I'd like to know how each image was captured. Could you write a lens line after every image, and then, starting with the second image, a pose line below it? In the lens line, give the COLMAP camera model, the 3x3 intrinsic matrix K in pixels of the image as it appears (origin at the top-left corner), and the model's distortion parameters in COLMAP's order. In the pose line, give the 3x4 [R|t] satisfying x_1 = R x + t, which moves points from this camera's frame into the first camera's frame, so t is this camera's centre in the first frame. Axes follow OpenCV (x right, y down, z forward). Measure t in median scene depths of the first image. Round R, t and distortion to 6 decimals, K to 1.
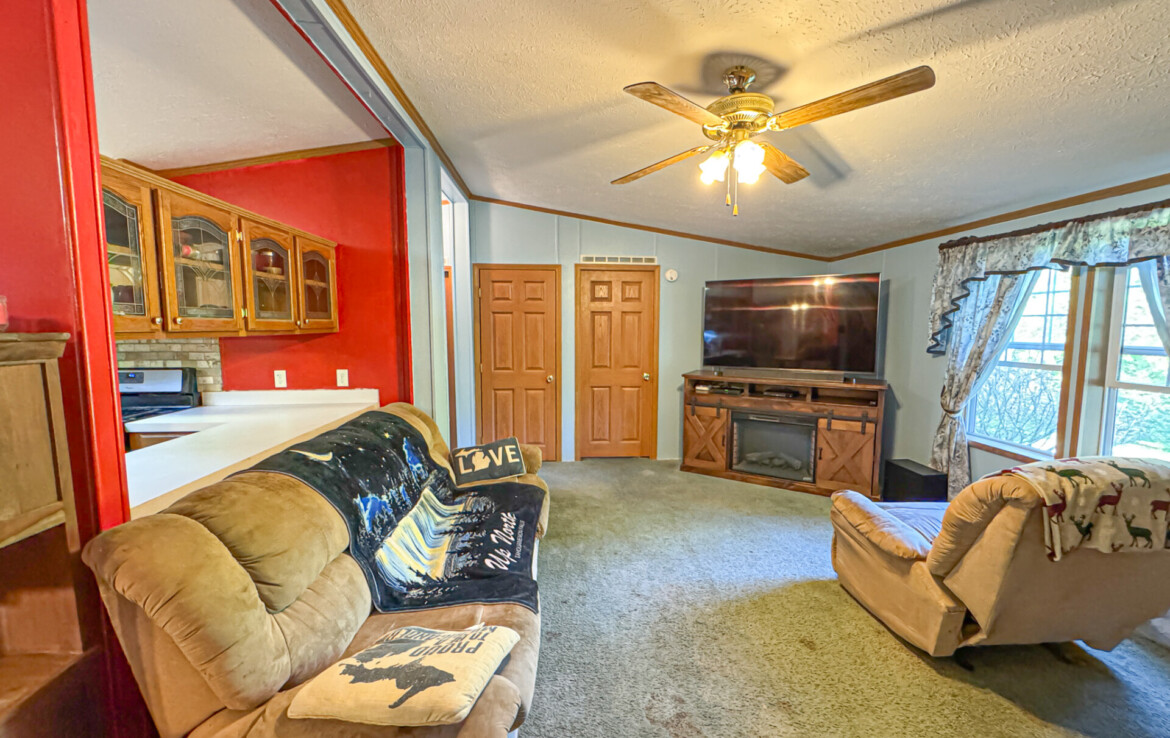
lens RADIAL K [[459.2, 0, 586.1], [0, 459.2, 368.2], [0, 0, 1]] dist [-0.004844, 0.002043]
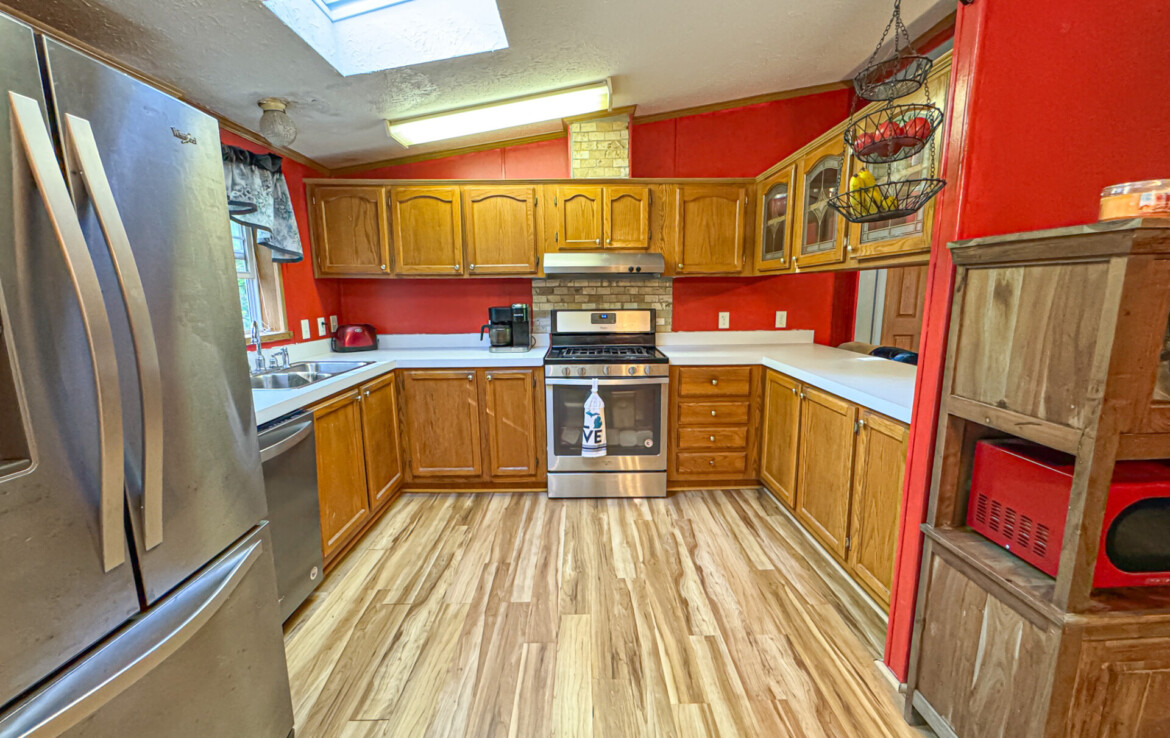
lens RADIAL K [[459.2, 0, 585.9], [0, 459.2, 367.7], [0, 0, 1]] dist [-0.004844, 0.002043]
pose [[0.998707, 0.001761, -0.050805, -0.945667], [0.002030, 0.997222, 0.074457, 0.053748], [0.050795, -0.074464, 0.995929, -0.077016]]
